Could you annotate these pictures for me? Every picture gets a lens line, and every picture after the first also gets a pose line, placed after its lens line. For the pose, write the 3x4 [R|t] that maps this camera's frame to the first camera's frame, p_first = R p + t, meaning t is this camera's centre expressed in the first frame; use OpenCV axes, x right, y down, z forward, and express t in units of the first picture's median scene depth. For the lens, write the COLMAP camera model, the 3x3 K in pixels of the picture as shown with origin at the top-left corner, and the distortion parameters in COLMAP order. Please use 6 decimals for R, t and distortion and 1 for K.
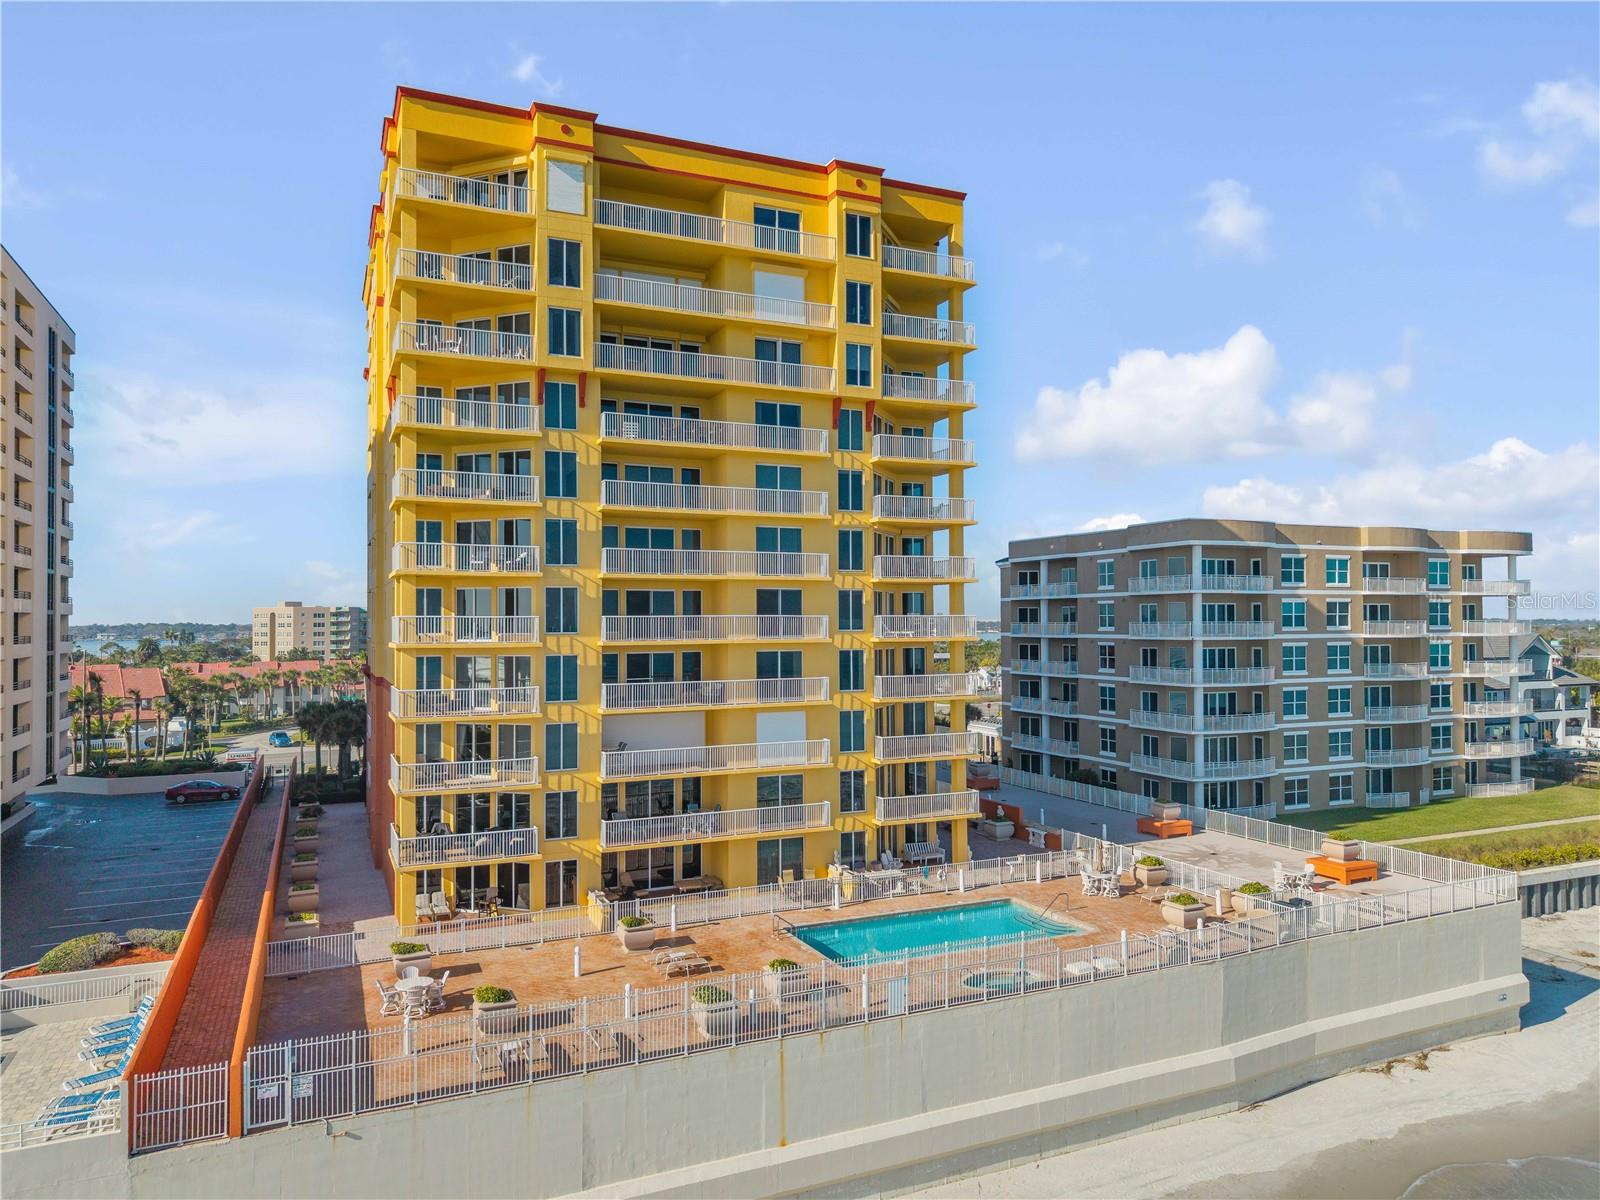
lens RADIAL K [[1088.0, 0, 800.0], [0, 1088.0, 600.0], [0, 0, 1]] dist [0.001527, -0.001329]
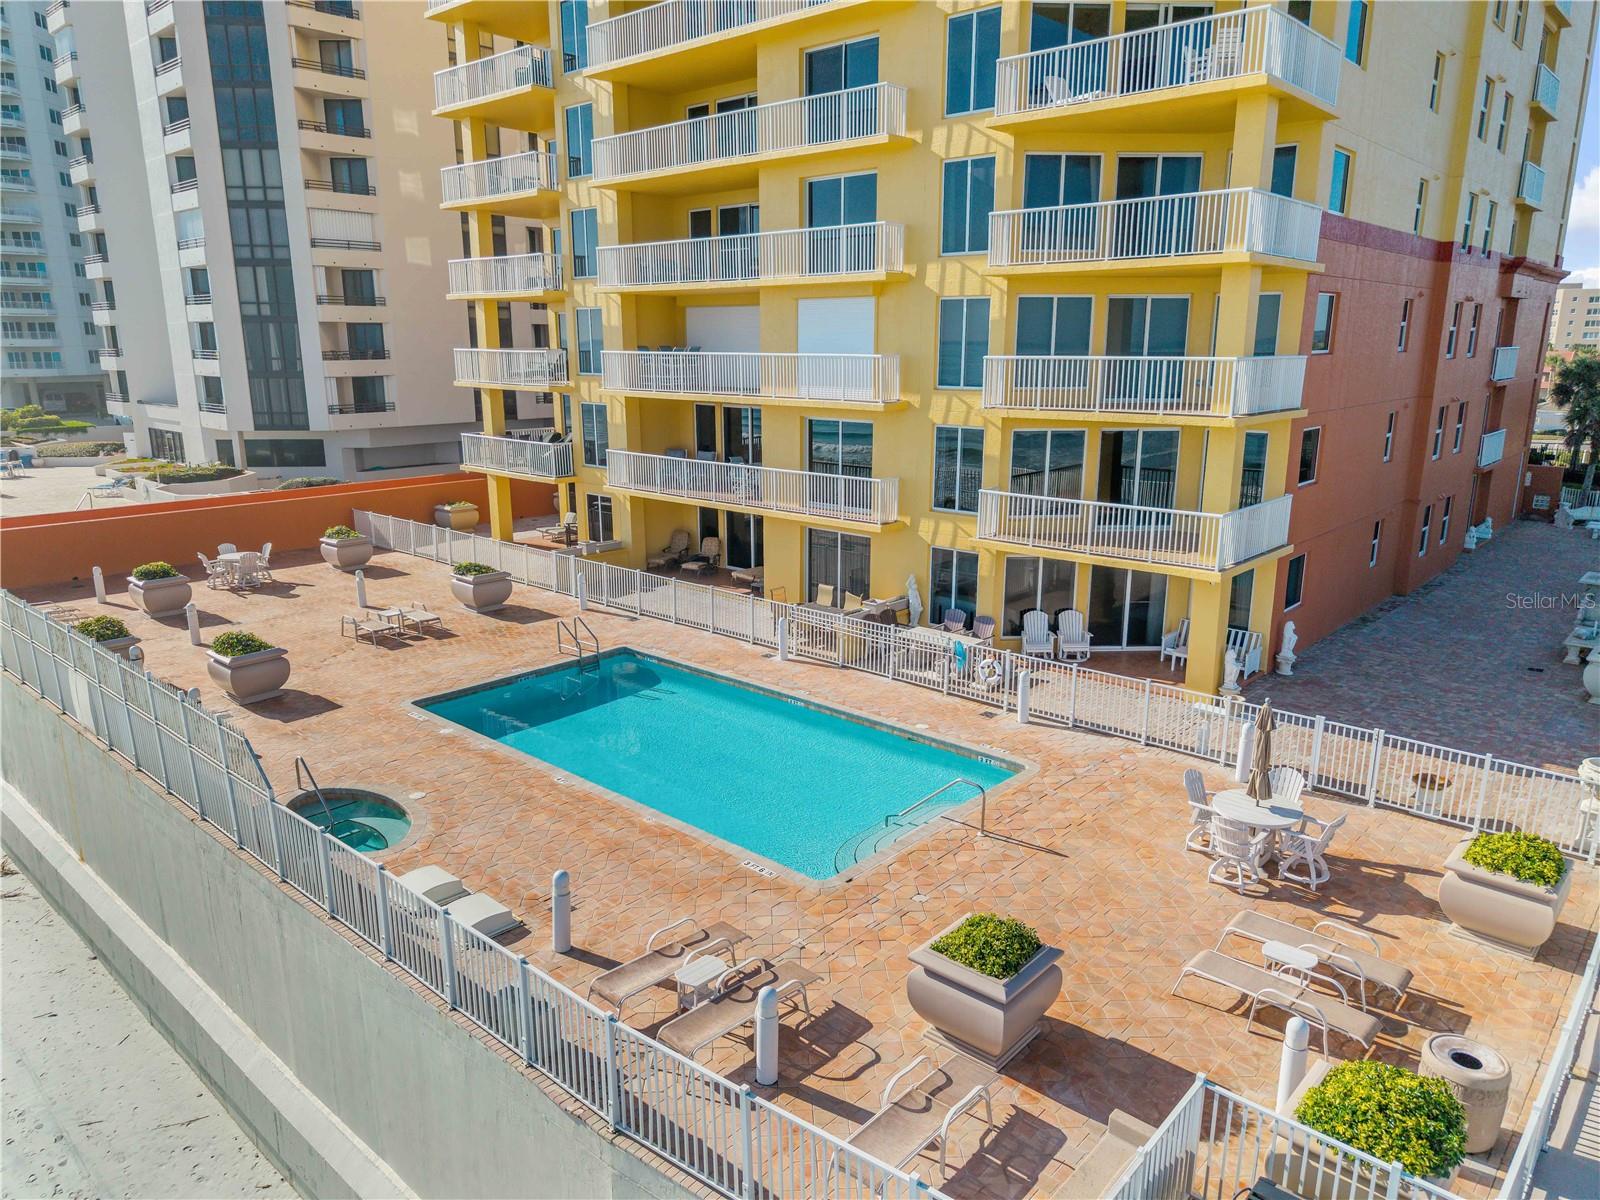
lens RADIAL K [[1088.0, 0, 800.0], [0, 1088.0, 600.0], [0, 0, 1]] dist [0.001527, -0.001329]
pose [[0.405275, 0.226918, -0.885585, 0.488174], [0.012716, 0.967212, 0.253653, 0.110449], [0.914106, -0.114061, 0.389101, 0.759369]]
